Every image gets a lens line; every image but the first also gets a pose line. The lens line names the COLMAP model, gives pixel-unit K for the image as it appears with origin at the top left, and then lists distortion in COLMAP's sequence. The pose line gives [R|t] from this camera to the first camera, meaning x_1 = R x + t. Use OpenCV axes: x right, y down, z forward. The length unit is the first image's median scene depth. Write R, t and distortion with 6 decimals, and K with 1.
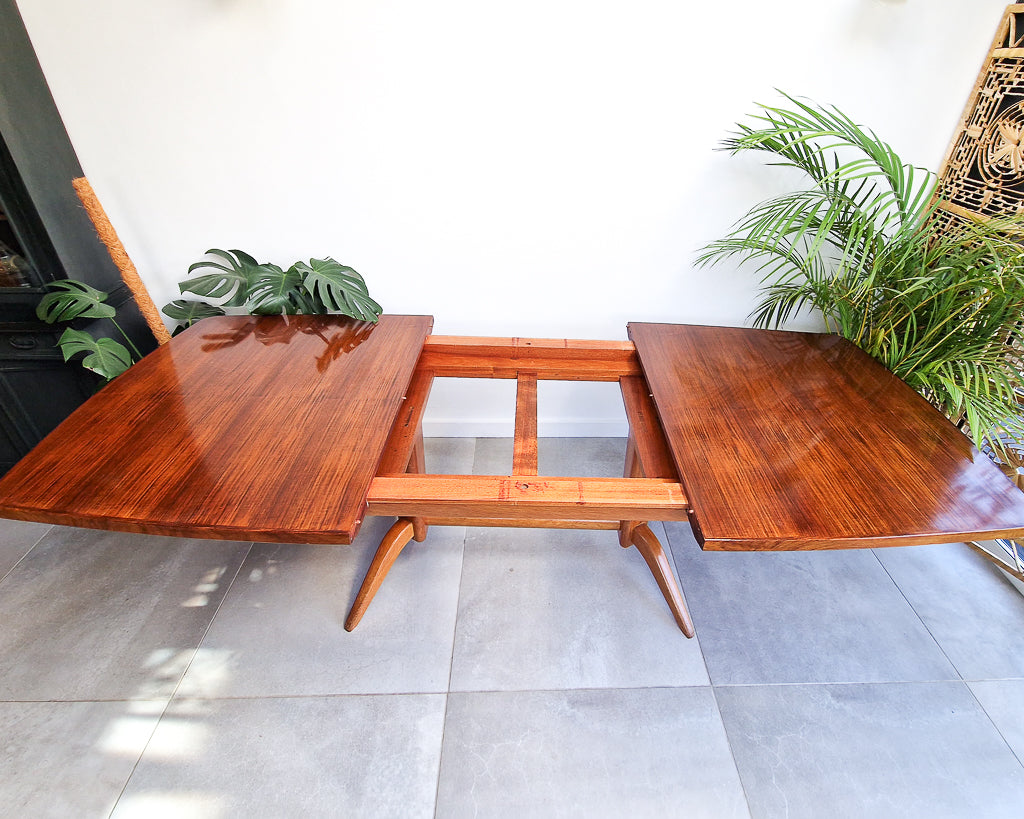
lens RADIAL K [[501.8, 0, 540.0], [0, 501.8, 359.8], [0, 0, 1]] dist [0.003049, -0.004376]
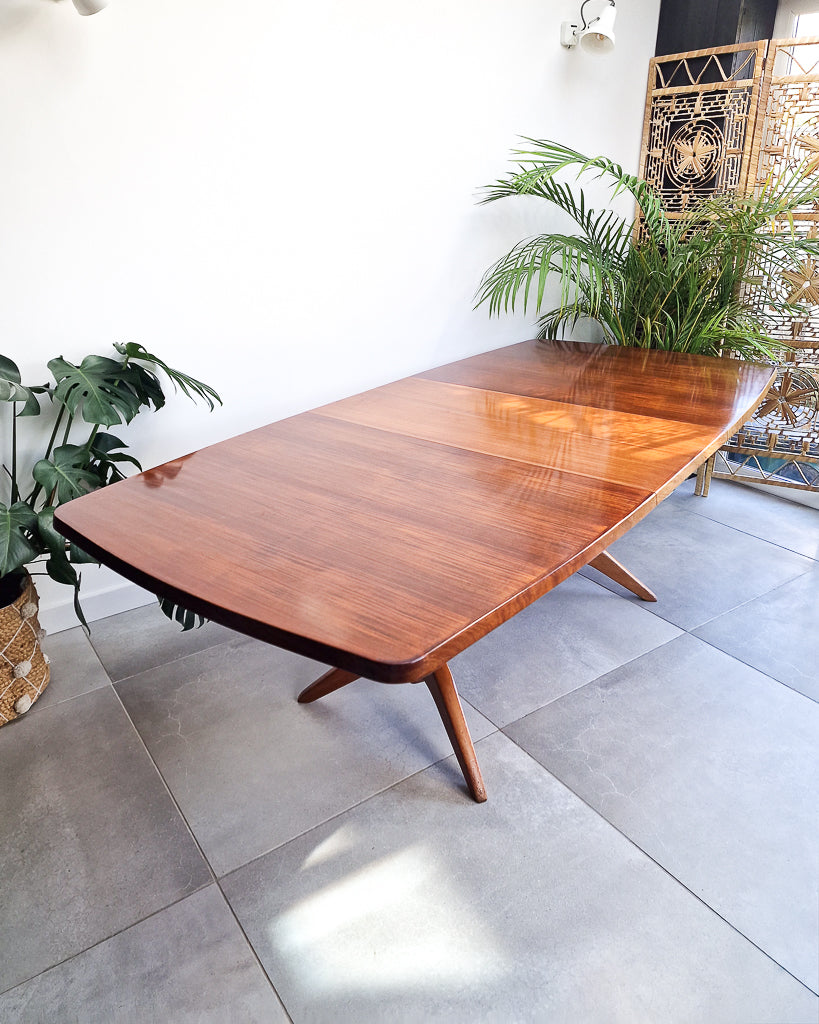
lens RADIAL K [[757.8, 0, 382.8], [0, 757.8, 457.5], [0, 0, 1]] dist [0.061167, -0.048884]
pose [[0.850208, -0.227011, 0.474988, -0.827224], [0.309129, 0.945599, -0.101397, 0.252975], [-0.426130, 0.233041, 0.874131, -0.204088]]
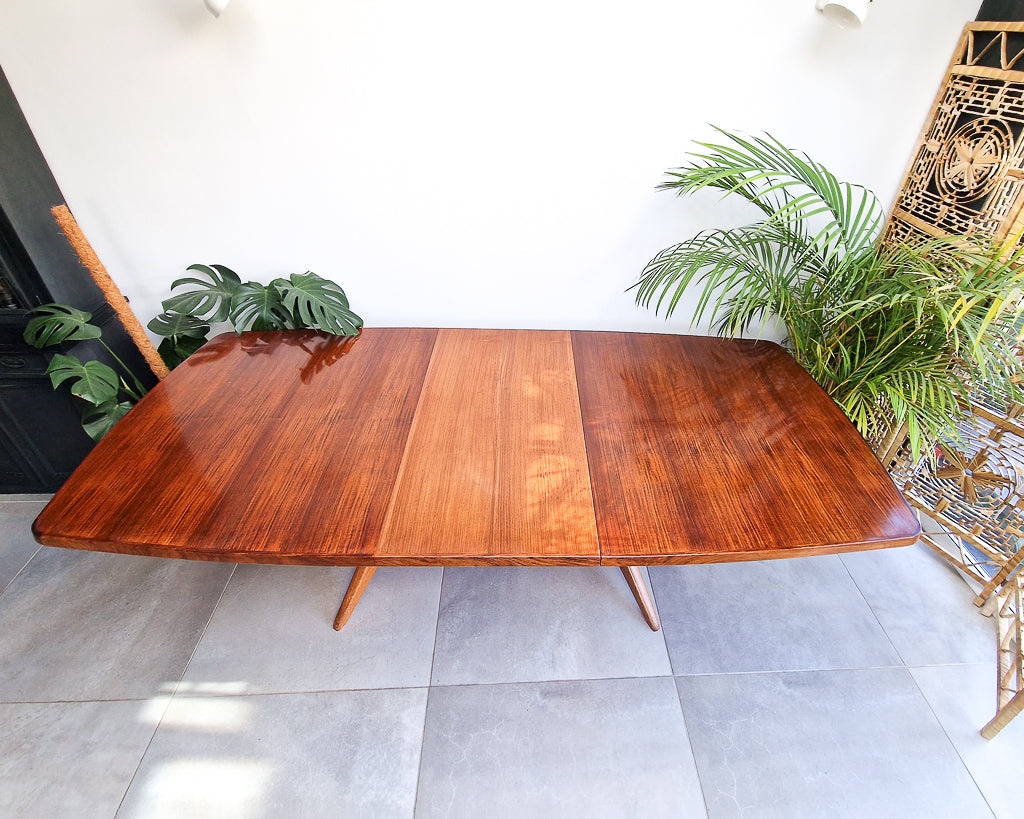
lens RADIAL K [[501.8, 0, 541.1], [0, 501.8, 359.5], [0, 0, 1]] dist [0.003049, -0.004376]
pose [[0.999890, -0.012475, 0.007989, 0.052771], [0.012062, 0.998684, 0.049841, -0.084660], [-0.008600, -0.049740, 0.998725, -0.043962]]
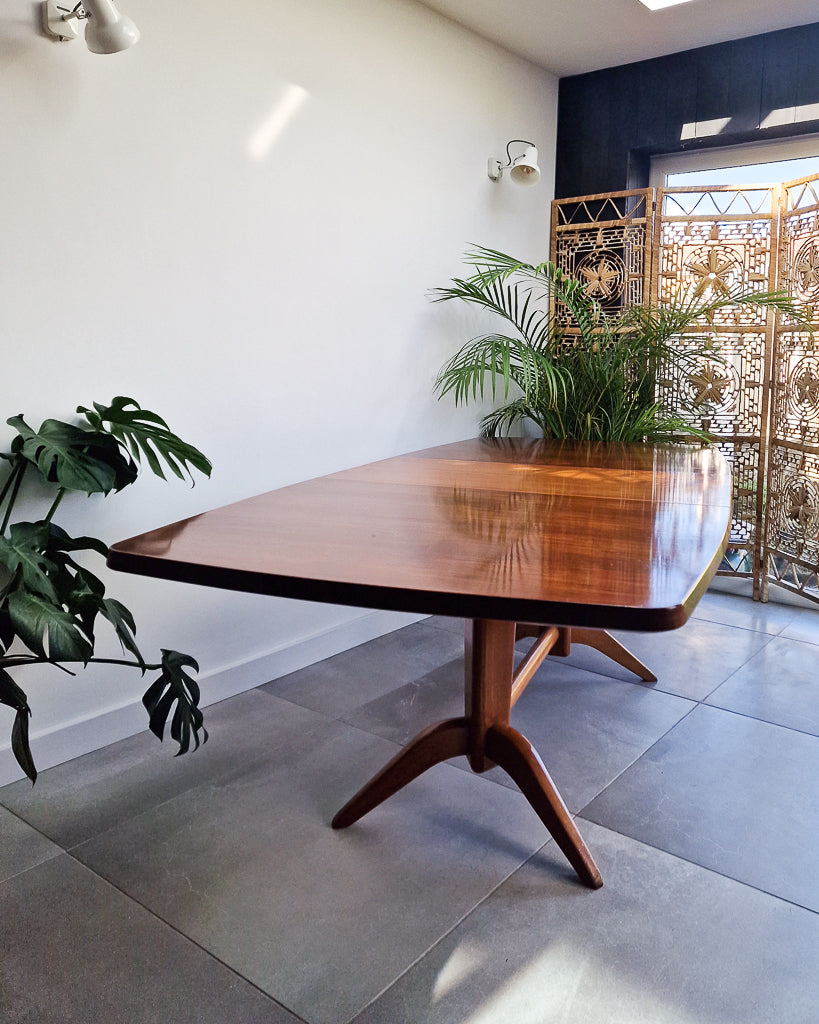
lens RADIAL K [[812.2, 0, 453.5], [0, 812.2, 425.0], [0, 0, 1]] dist [0.070780, -0.065877]
pose [[0.632536, -0.087858, 0.769531, -1.147015], [0.407471, 0.882689, -0.234154, 0.316406], [-0.658685, 0.461672, 0.594132, 0.066877]]
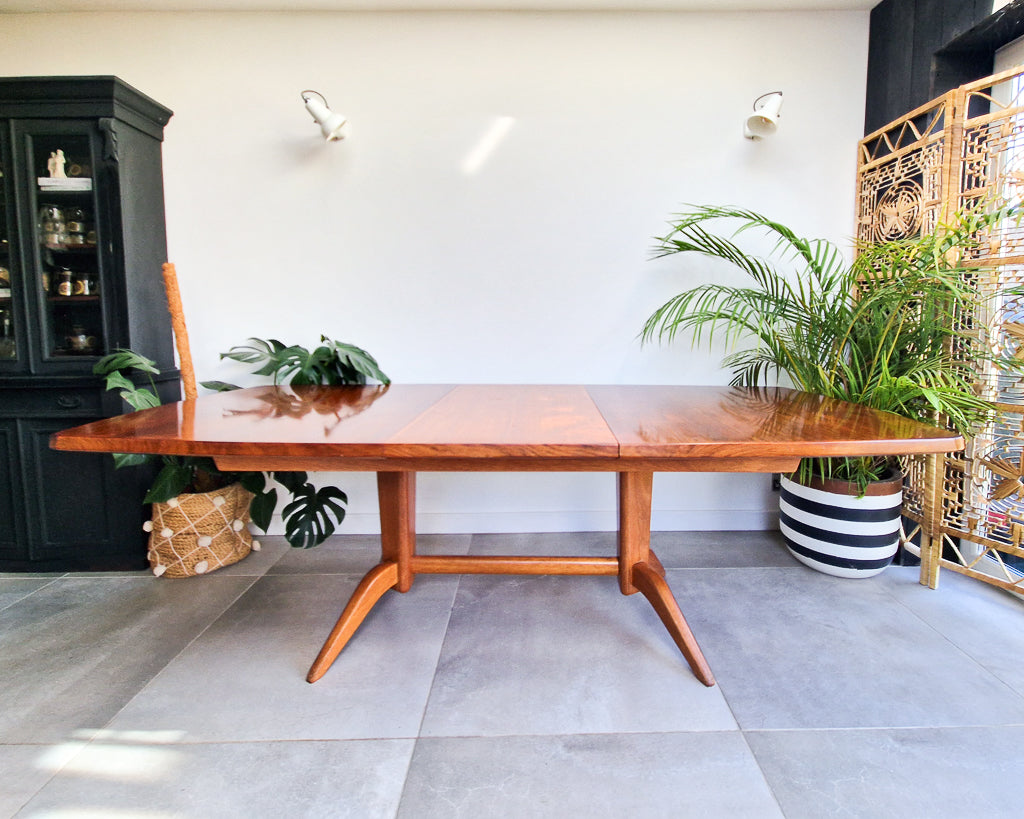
lens RADIAL K [[501.8, 0, 539.0], [0, 501.8, 355.1], [0, 0, 1]] dist [0.003049, -0.004376]
pose [[0.999239, -0.033679, -0.019659, 0.048862], [0.021022, 0.889798, -0.455870, 0.443712], [0.032845, 0.455110, 0.889829, -0.009511]]
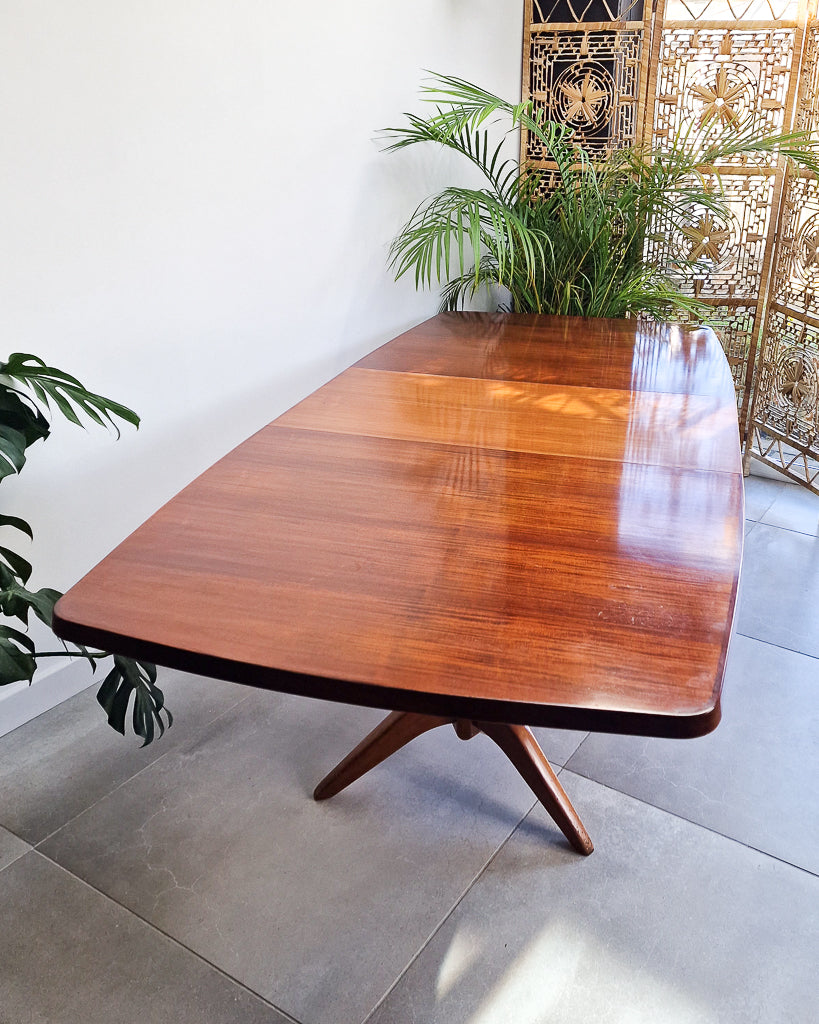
lens RADIAL K [[912.9, 0, 465.1], [0, 912.9, 460.2], [0, 0, 1]] dist [0.066486, -0.059708]
pose [[0.561878, -0.323724, 0.761246, -1.102655], [0.430959, 0.900052, 0.064659, 0.069422], [-0.706093, 0.291735, 0.645231, 0.042613]]
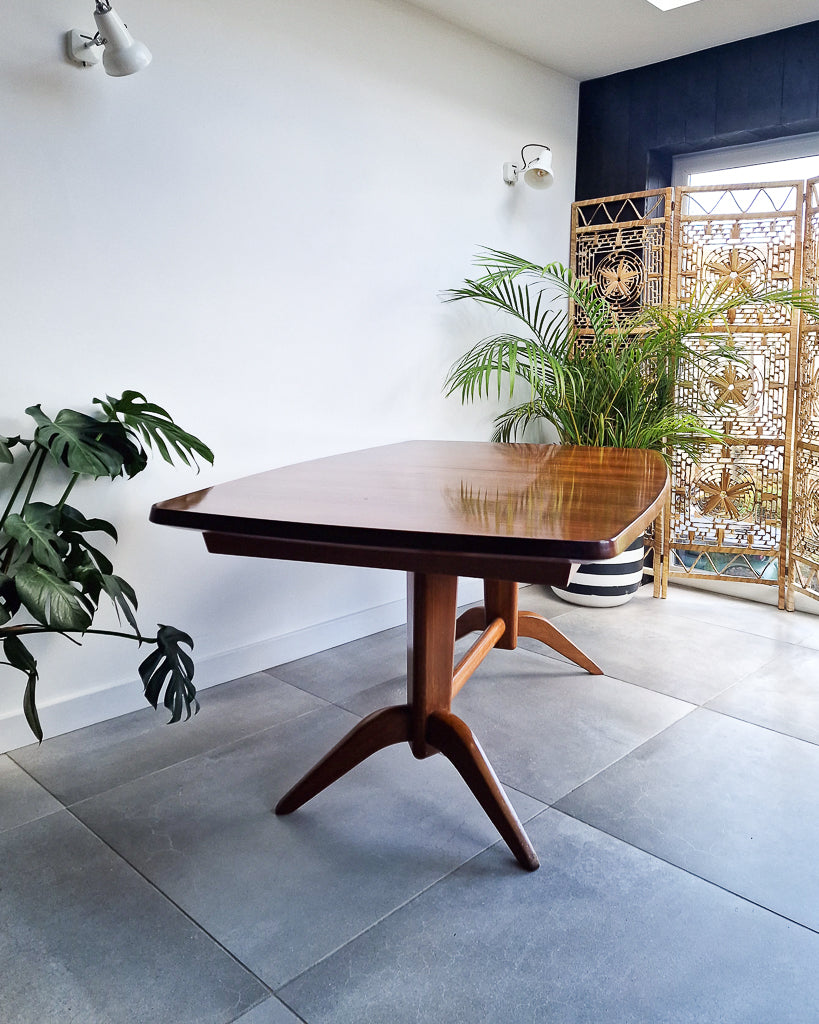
lens RADIAL K [[812.2, 0, 419.3], [0, 812.2, 412.8], [0, 0, 1]] dist [0.070780, -0.065877]
pose [[0.716826, -0.064598, 0.694253, -1.101095], [0.368772, 0.880162, -0.298867, 0.391986], [-0.591749, 0.470257, 0.654746, -0.024573]]
